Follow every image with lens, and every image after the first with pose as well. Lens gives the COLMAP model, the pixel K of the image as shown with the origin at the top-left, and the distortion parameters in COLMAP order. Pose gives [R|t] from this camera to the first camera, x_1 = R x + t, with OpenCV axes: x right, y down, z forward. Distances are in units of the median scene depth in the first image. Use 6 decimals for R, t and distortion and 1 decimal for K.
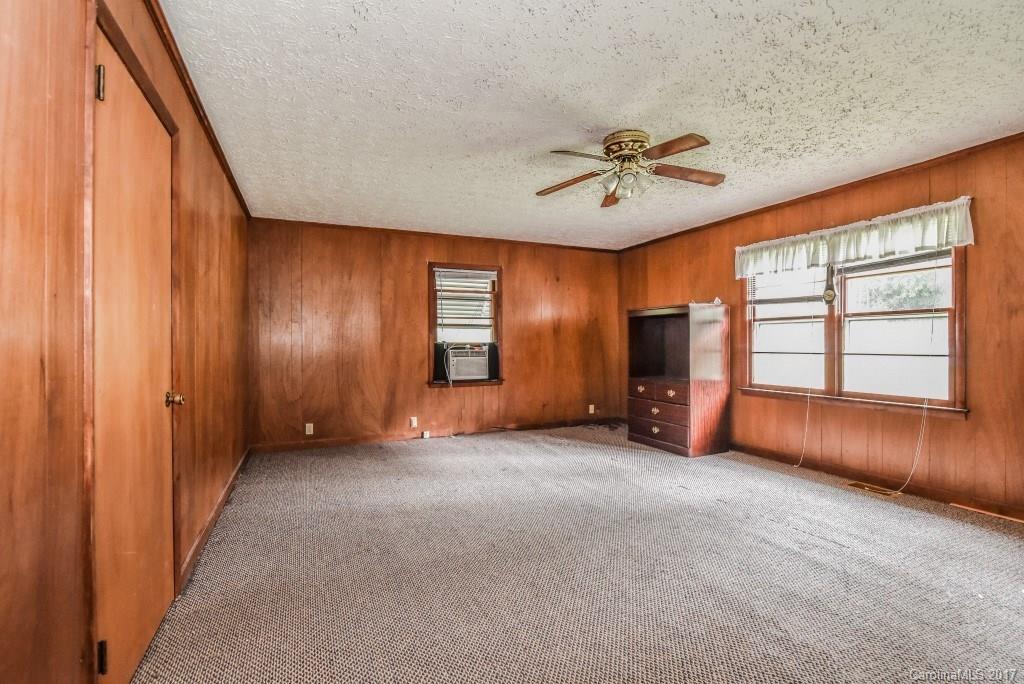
lens RADIAL K [[470.6, 0, 512.8], [0, 470.6, 346.1], [0, 0, 1]] dist [-0.021991, -0.000118]
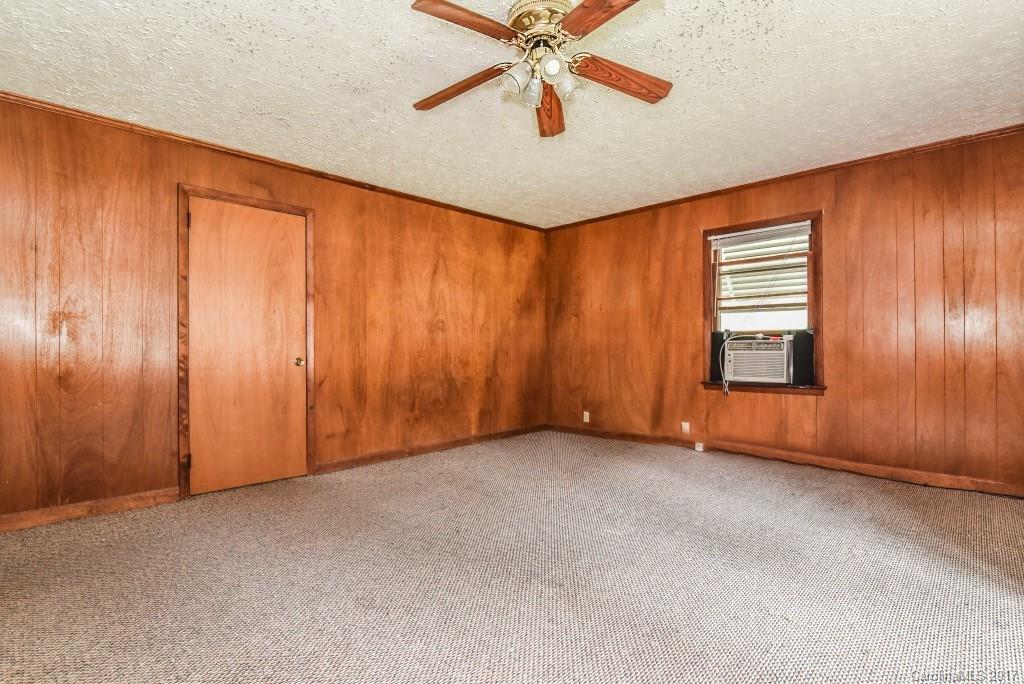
lens RADIAL K [[509.8, 0, 510.4], [0, 509.8, 349.3], [0, 0, 1]] dist [-0.026672, -0.000086]
pose [[0.348304, 0.002404, -0.937378, 0.508505], [-0.002096, 0.999996, 0.001786, 0.021171], [0.937379, 0.001343, 0.348308, 0.392260]]
